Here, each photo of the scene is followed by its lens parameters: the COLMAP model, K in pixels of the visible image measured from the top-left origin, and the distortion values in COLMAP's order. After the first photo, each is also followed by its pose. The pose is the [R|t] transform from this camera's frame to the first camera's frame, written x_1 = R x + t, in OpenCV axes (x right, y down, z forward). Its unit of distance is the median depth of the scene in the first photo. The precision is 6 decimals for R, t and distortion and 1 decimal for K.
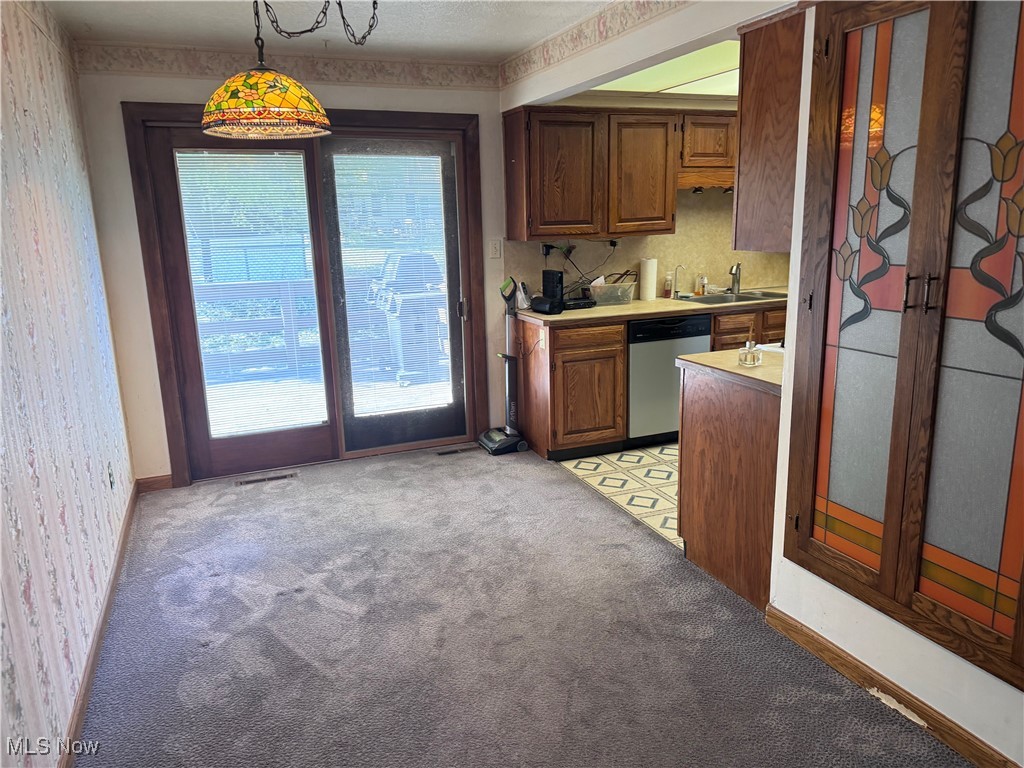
lens RADIAL K [[715.5, 0, 508.2], [0, 715.5, 375.8], [0, 0, 1]] dist [0.102676, -0.128682]
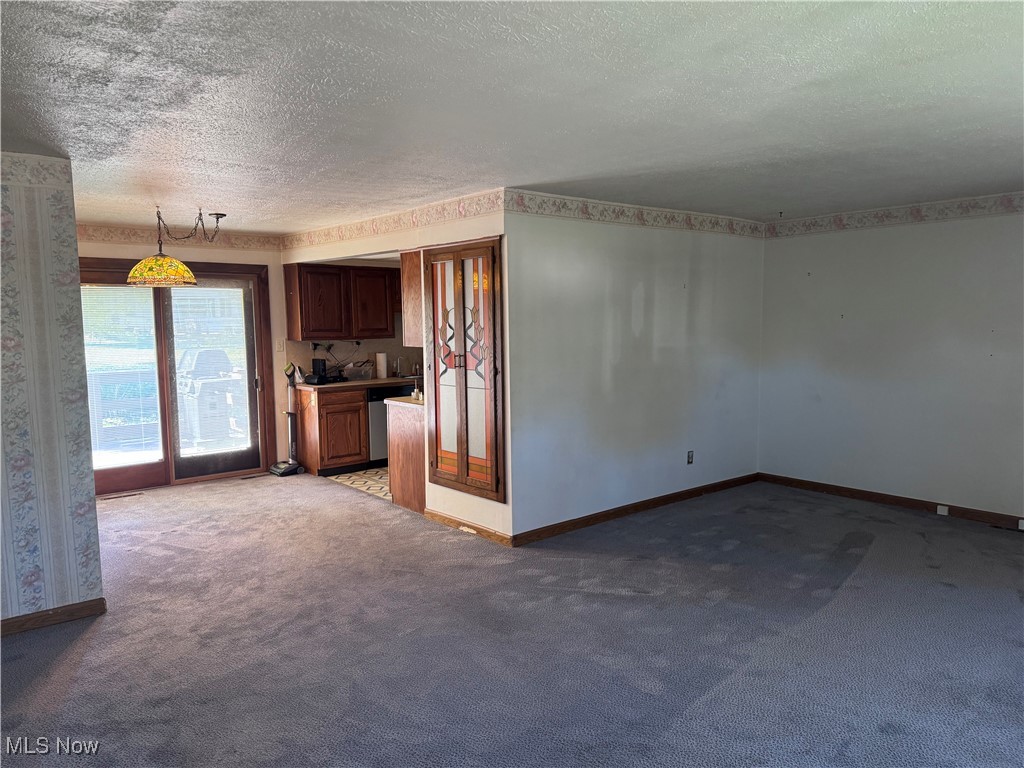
lens RADIAL K [[716.8, 0, 512.0], [0, 716.8, 384.0], [0, 0, 1]] dist [0.180556, -0.328400]
pose [[0.949806, -0.013881, 0.312532, -0.038434], [0.053857, 0.991355, -0.119645, 0.136959], [-0.308169, 0.130471, 0.942342, -0.713588]]
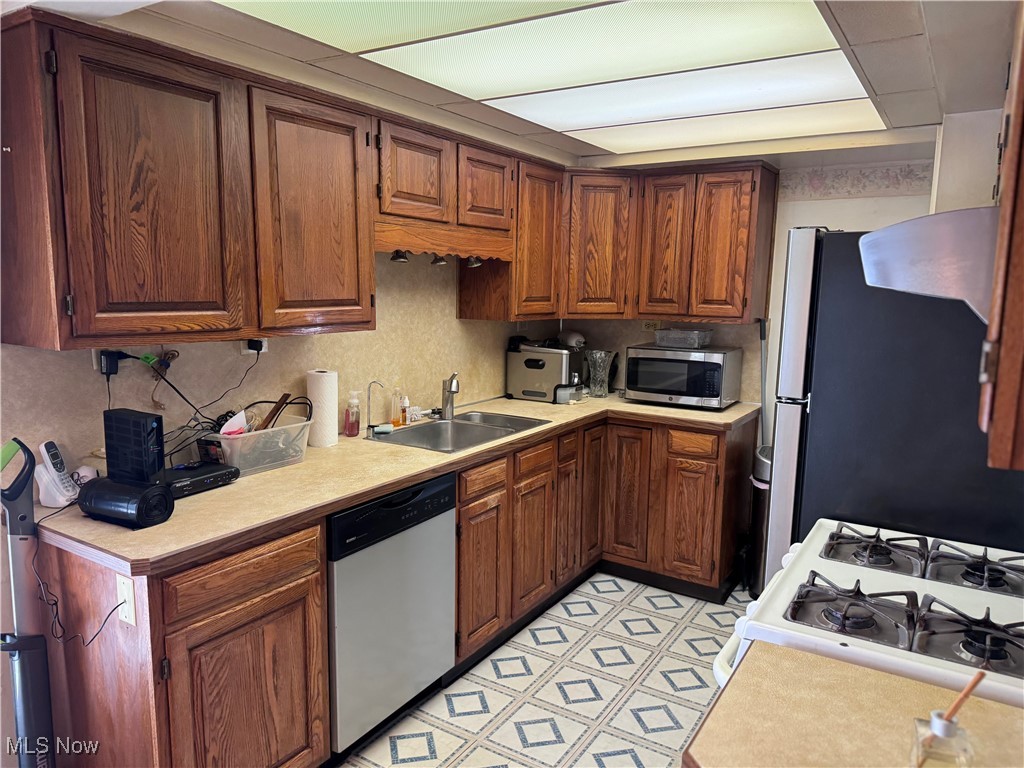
lens RADIAL K [[713.5, 0, 513.7], [0, 713.5, 385.6], [0, 0, 1]] dist [0.098551, -0.129257]
pose [[0.812161, -0.045577, 0.581651, -0.005545], [0.091134, 0.994617, -0.049314, -0.130837], [-0.576272, 0.093059, 0.811942, 0.553742]]
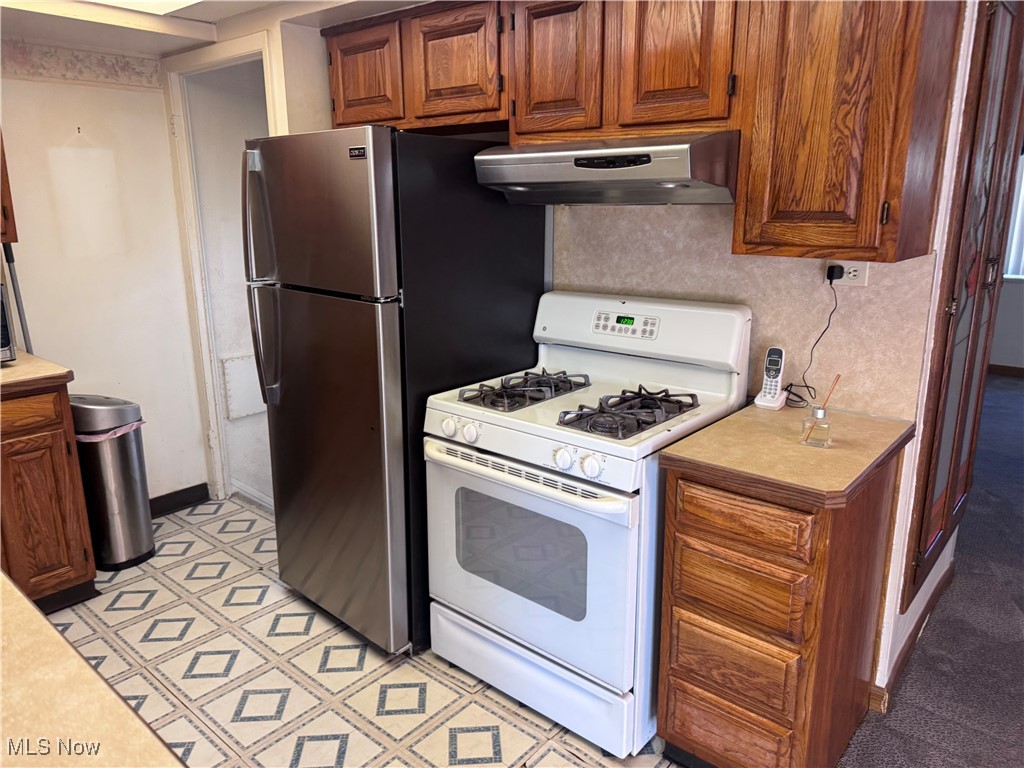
lens RADIAL K [[715.5, 0, 508.2], [0, 715.5, 375.8], [0, 0, 1]] dist [0.102676, -0.128682]
pose [[-0.455876, -0.182928, 0.871042, -0.059154], [0.205938, 0.930415, 0.303178, -0.213161], [-0.865891, 0.317592, -0.386483, 0.978155]]
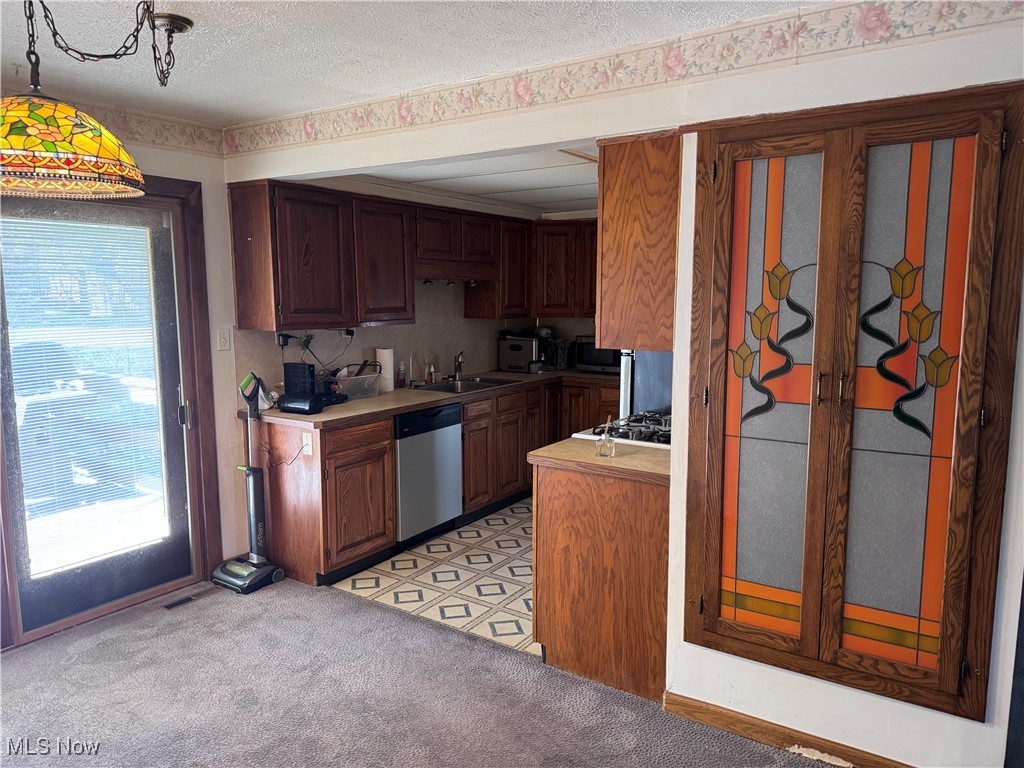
lens RADIAL K [[713.5, 0, 513.7], [0, 713.5, 385.6], [0, 0, 1]] dist [0.098551, -0.129257]
pose [[0.829327, -0.048586, 0.556647, -0.227021], [0.099885, 0.993057, -0.062139, -0.043651], [-0.549763, 0.107134, 0.828422, 0.144533]]
